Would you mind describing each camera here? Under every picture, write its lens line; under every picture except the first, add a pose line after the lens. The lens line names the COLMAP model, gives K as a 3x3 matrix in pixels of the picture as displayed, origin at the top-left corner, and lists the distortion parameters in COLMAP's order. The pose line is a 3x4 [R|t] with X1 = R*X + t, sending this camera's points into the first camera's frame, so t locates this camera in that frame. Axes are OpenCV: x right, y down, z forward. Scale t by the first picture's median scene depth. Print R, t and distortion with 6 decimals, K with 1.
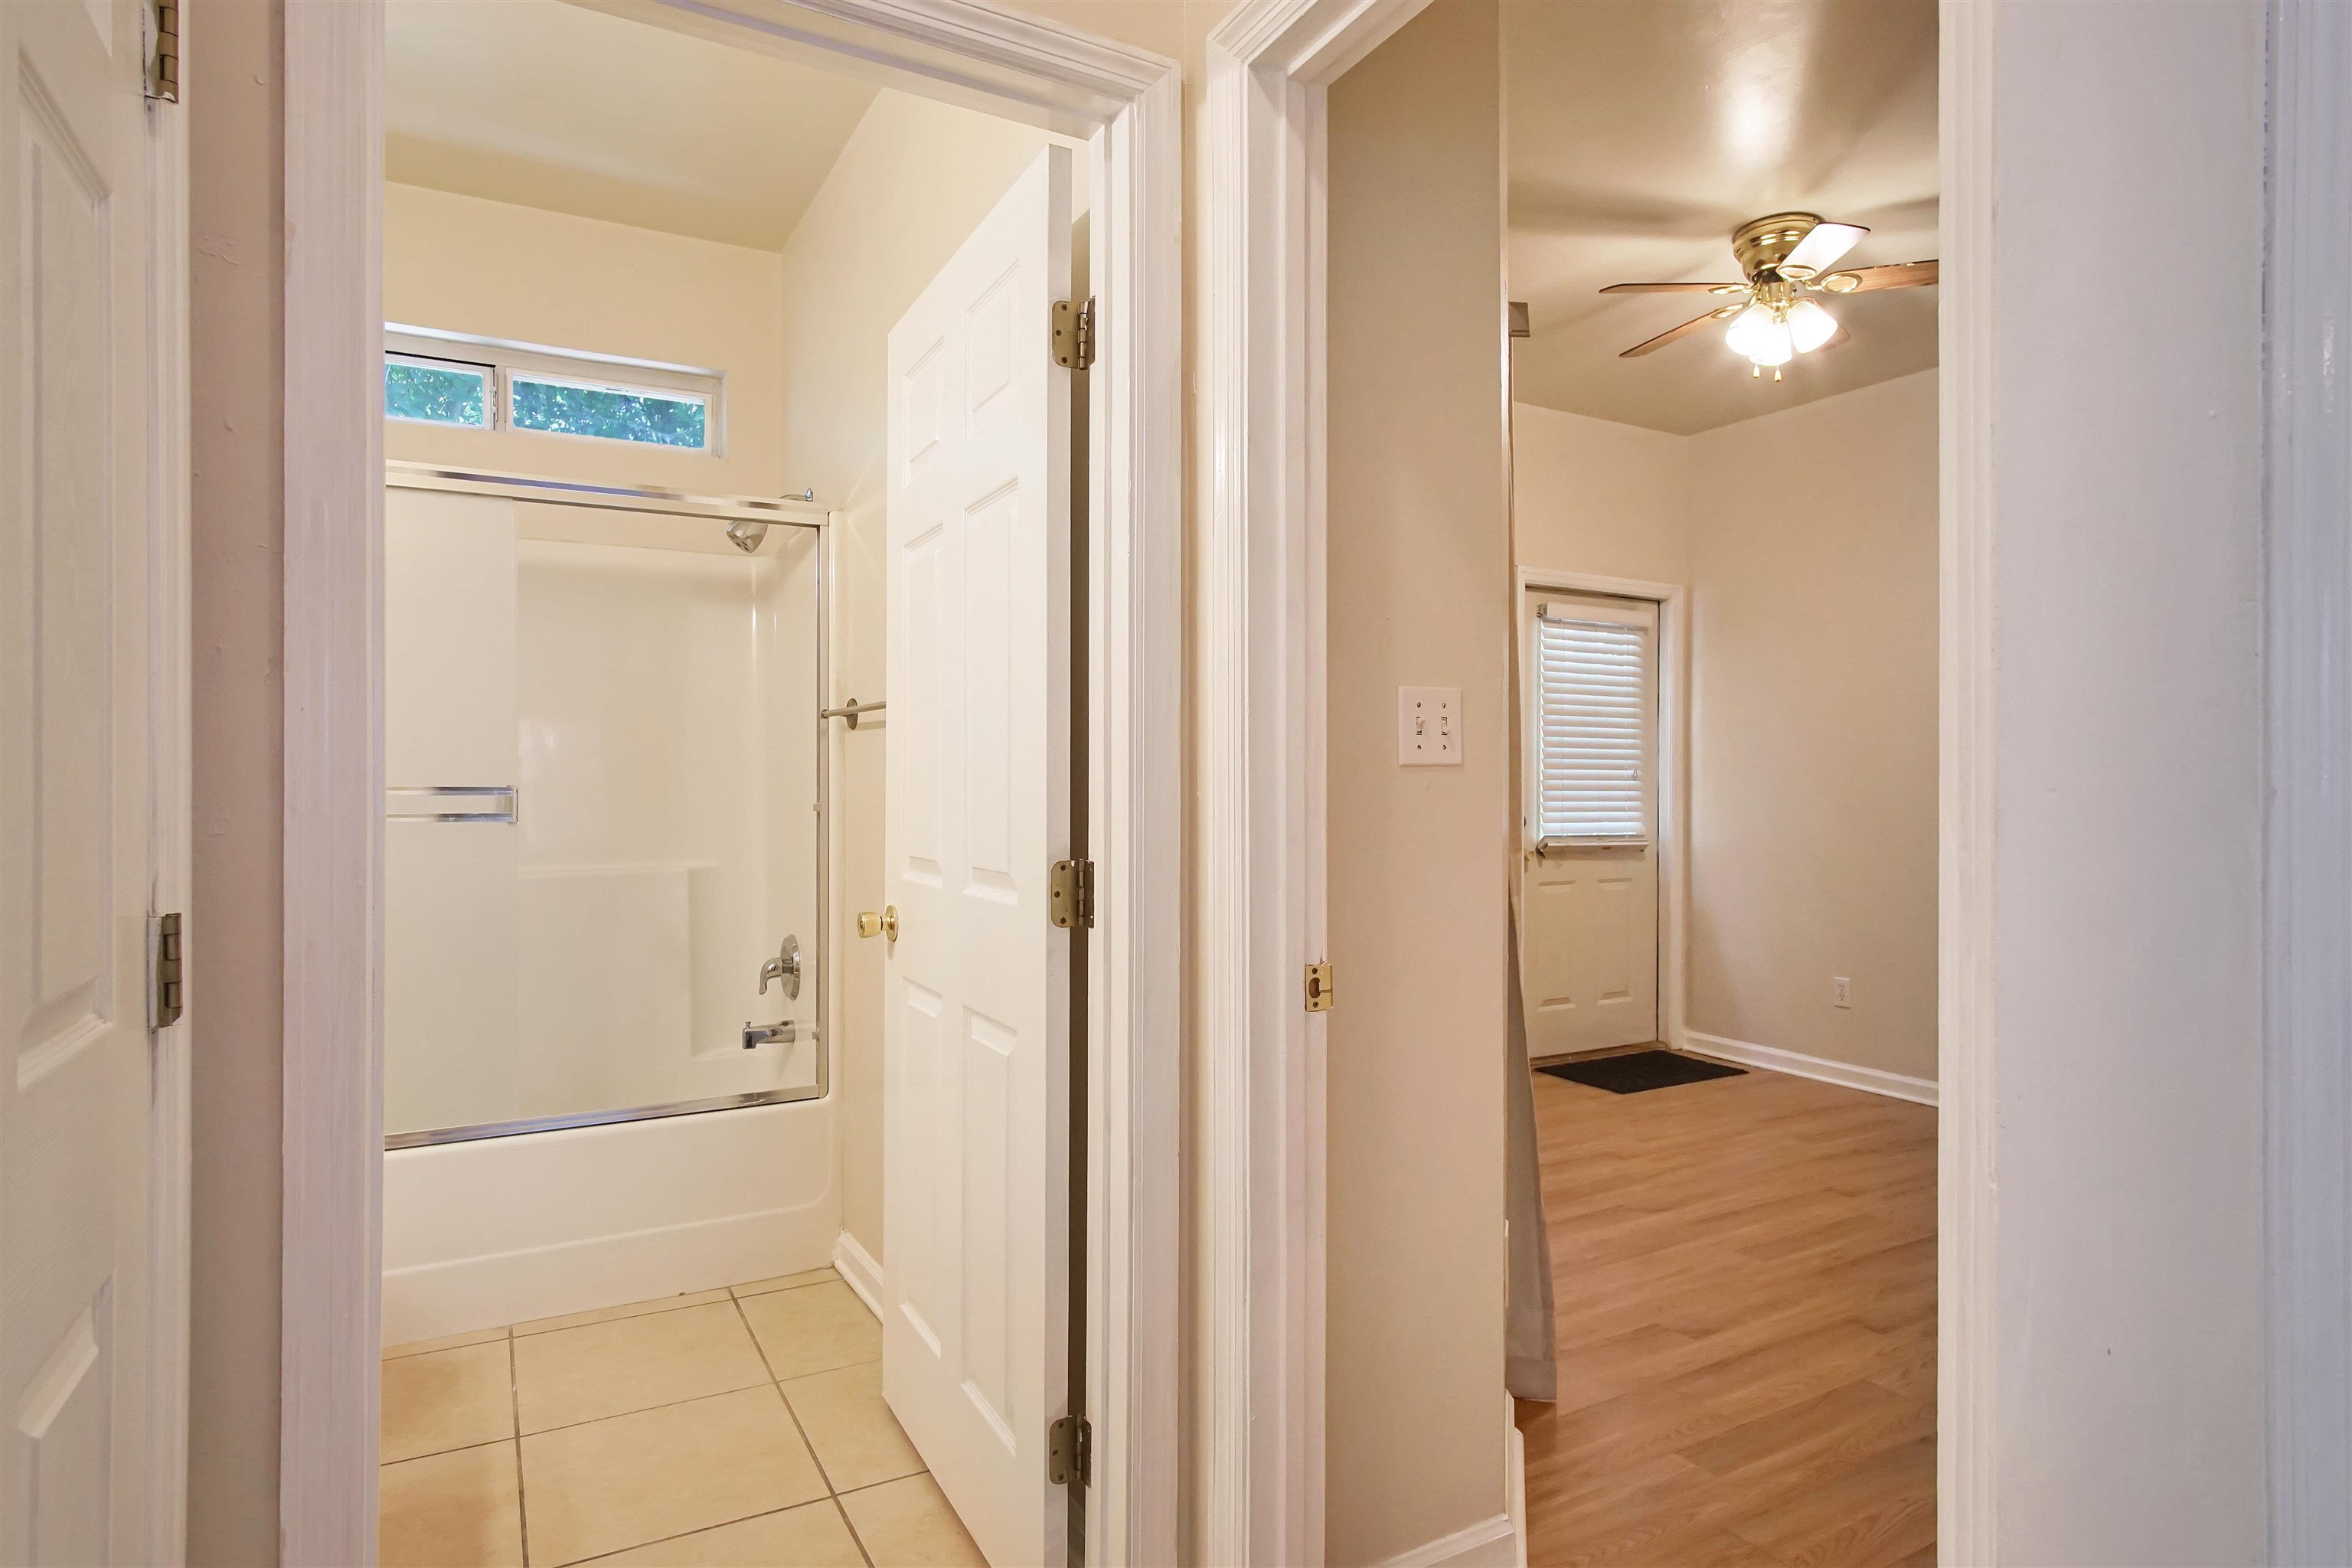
lens RADIAL K [[1270.4, 0, 1181.4], [0, 1270.4, 795.9], [0, 0, 1]] dist [-0.022721, 0.001401]
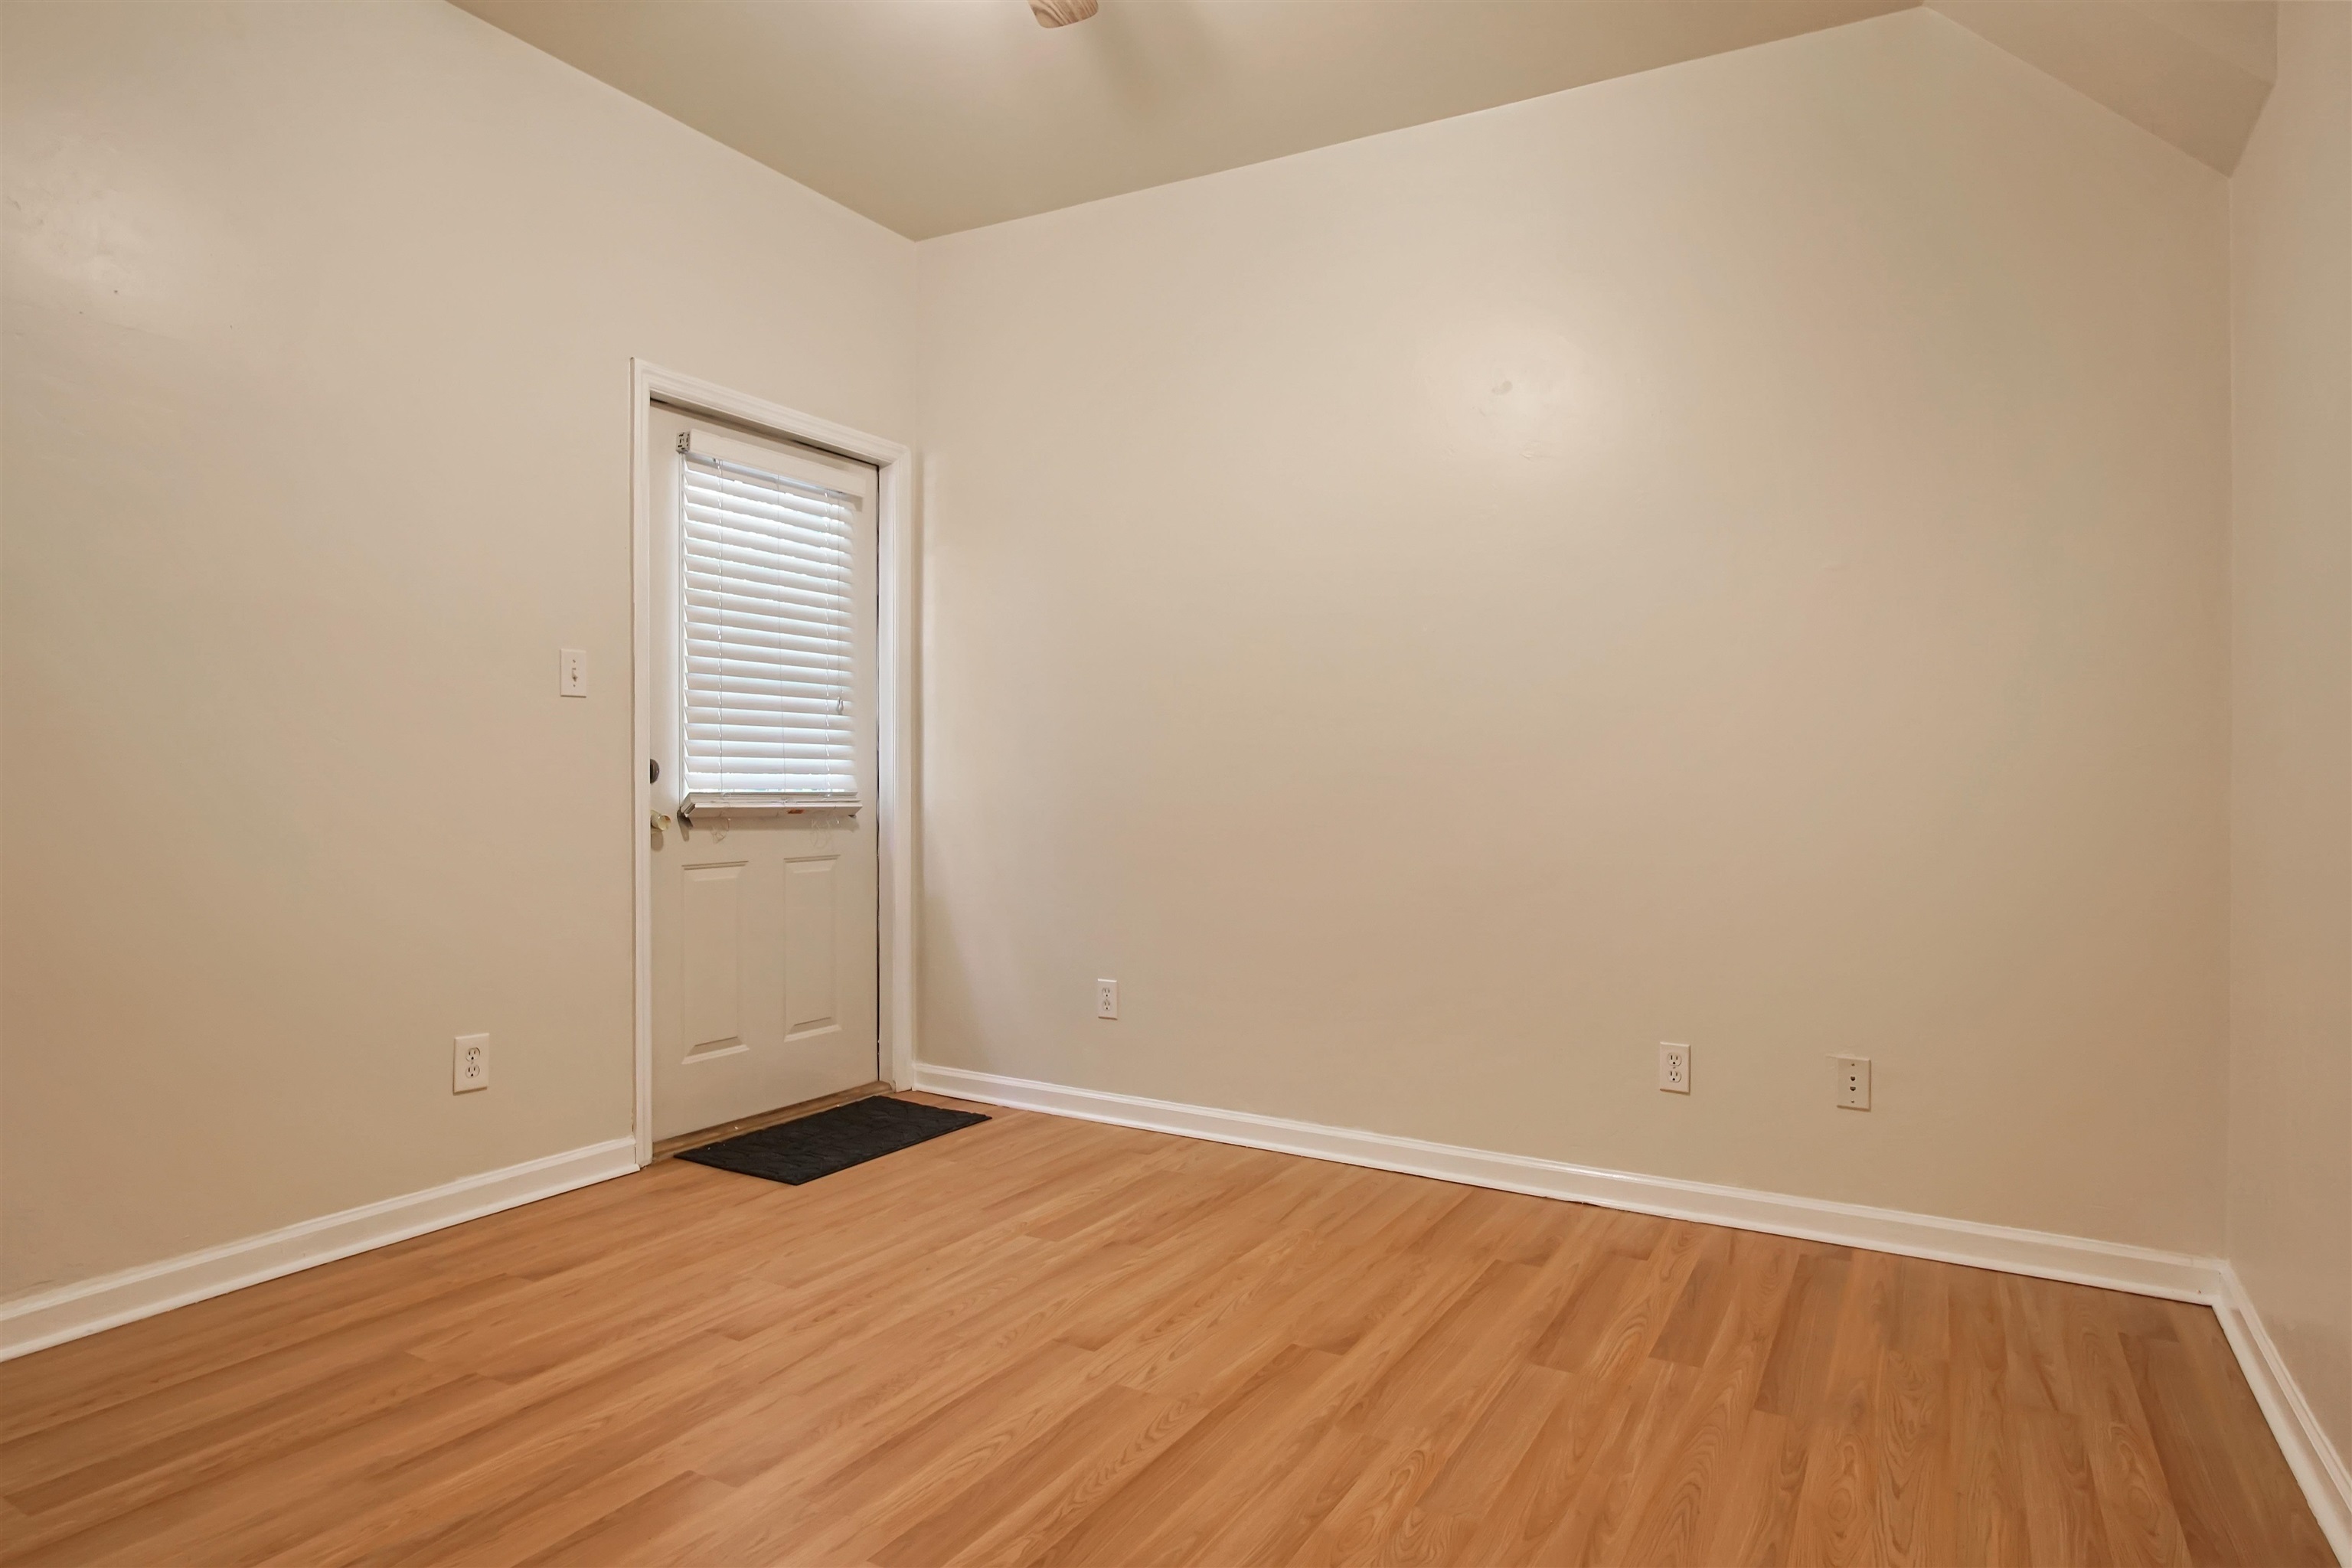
lens RADIAL K [[1357.2, 0, 1190.4], [0, 1357.2, 793.1], [0, 0, 1]] dist [0.006946, 0.002437]
pose [[0.870747, -0.007953, 0.491667, 0.165176], [0.001990, 0.999918, 0.012651, 0.023095], [-0.491728, -0.010037, 0.870691, 0.266103]]
